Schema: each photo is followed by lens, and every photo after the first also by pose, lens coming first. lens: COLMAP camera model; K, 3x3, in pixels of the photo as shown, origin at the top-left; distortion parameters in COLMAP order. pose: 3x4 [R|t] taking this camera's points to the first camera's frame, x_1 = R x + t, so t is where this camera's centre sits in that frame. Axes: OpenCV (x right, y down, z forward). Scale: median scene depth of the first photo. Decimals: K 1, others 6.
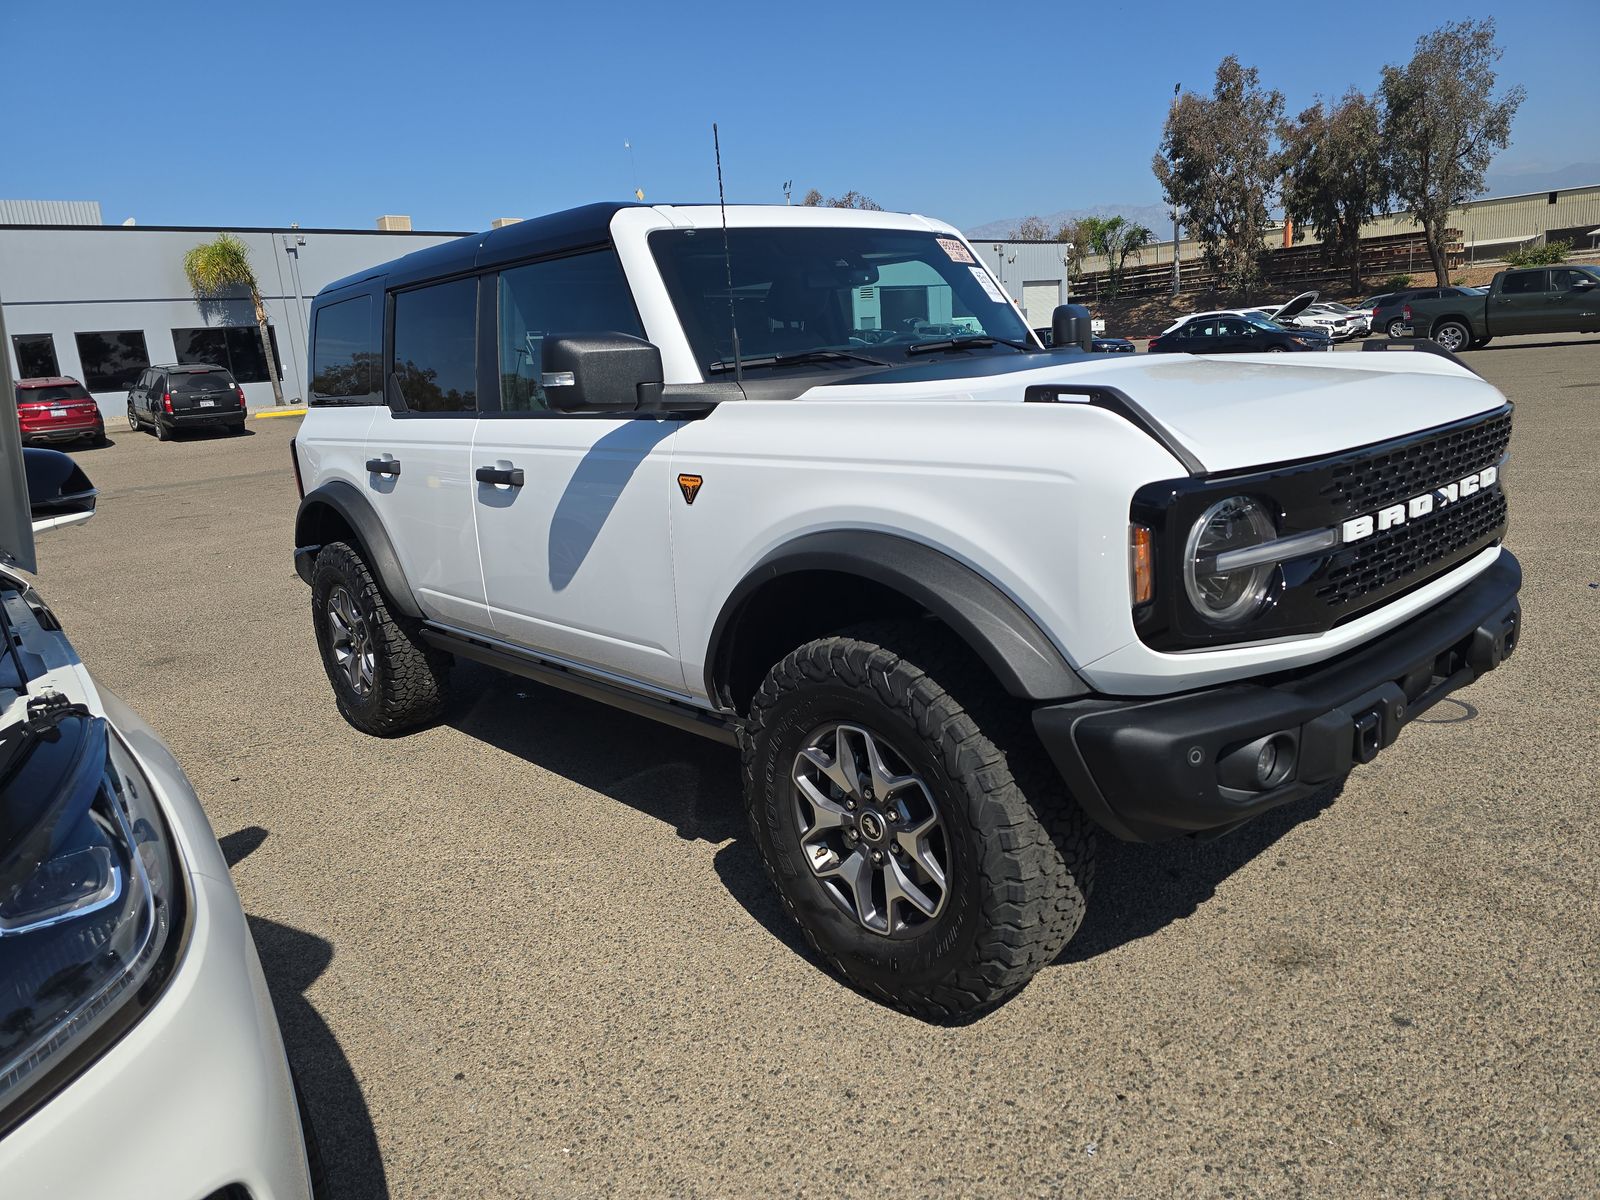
lens RADIAL K [[1065.6, 0, 789.7], [0, 1065.6, 601.0], [0, 0, 1]] dist [0.060270, -0.059467]
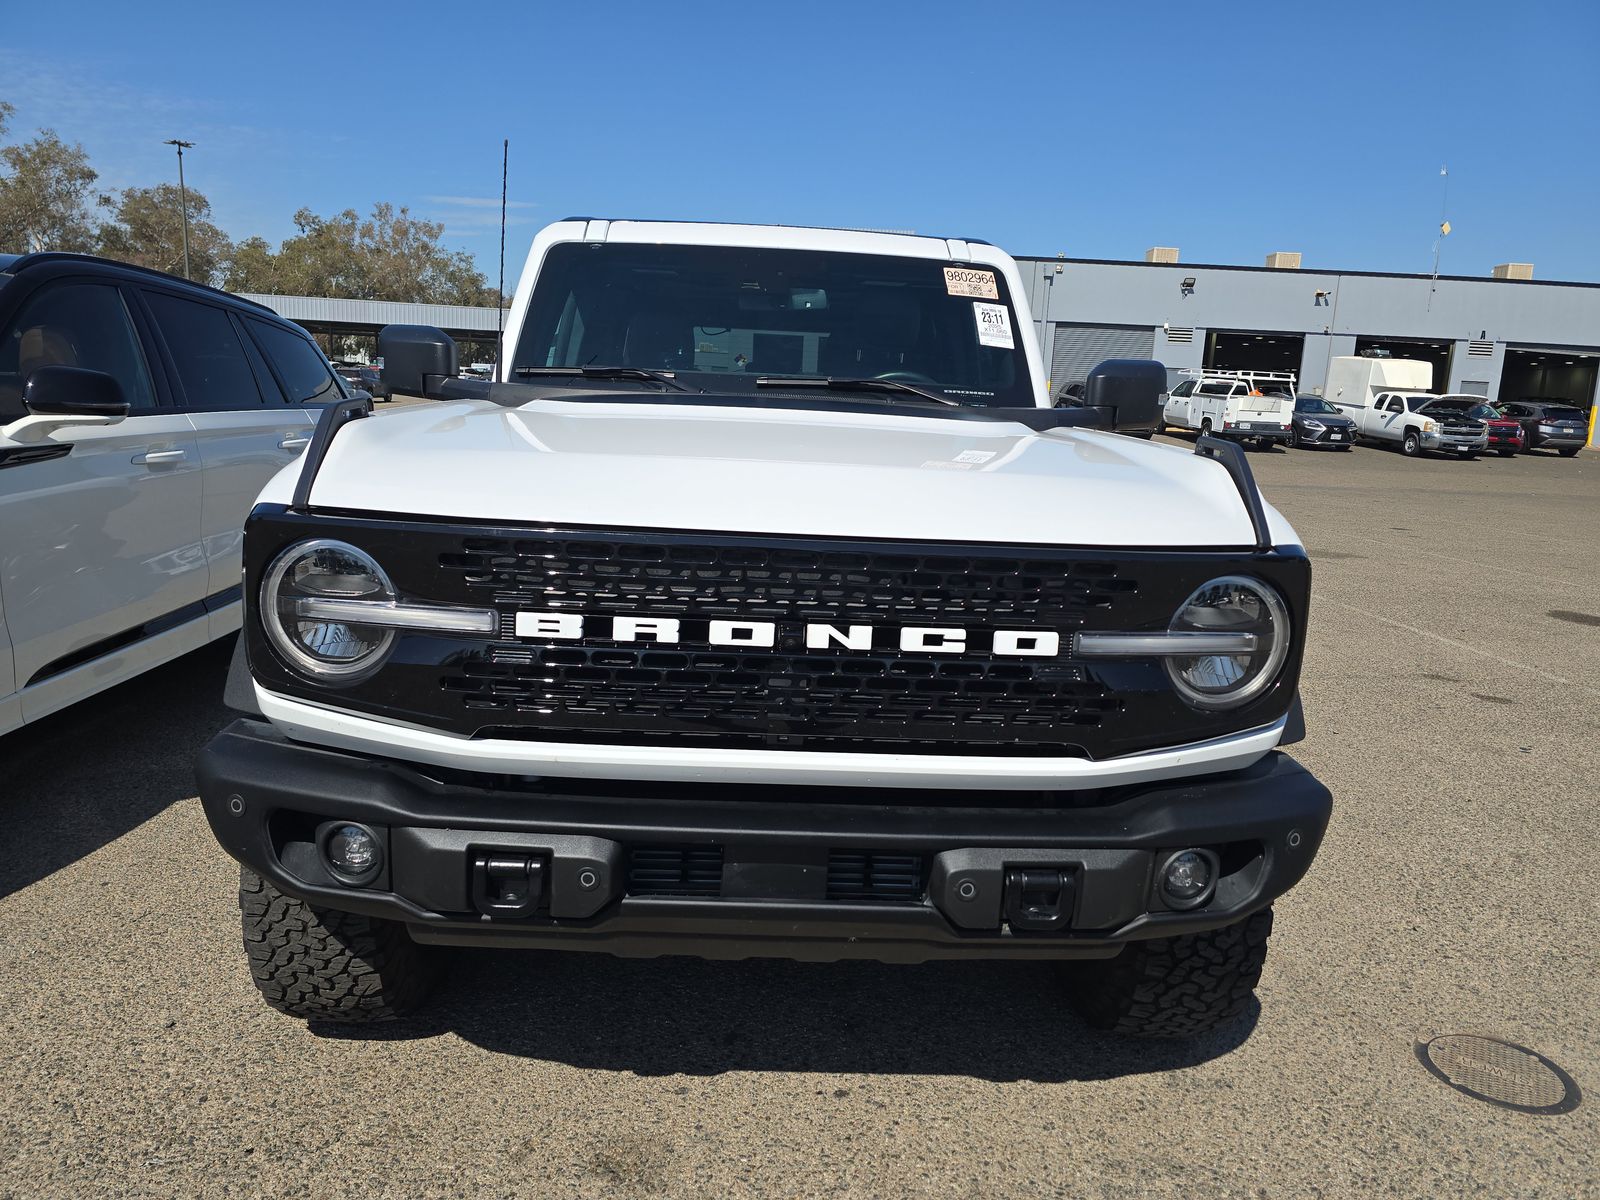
lens RADIAL K [[1065.6, 0, 789.7], [0, 1065.6, 601.0], [0, 0, 1]] dist [0.060270, -0.059467]
pose [[0.756518, 0.228011, -0.612937, 0.850498], [-0.244801, 0.967844, 0.057890, -0.129655], [0.606427, 0.106253, 0.788008, 0.368443]]
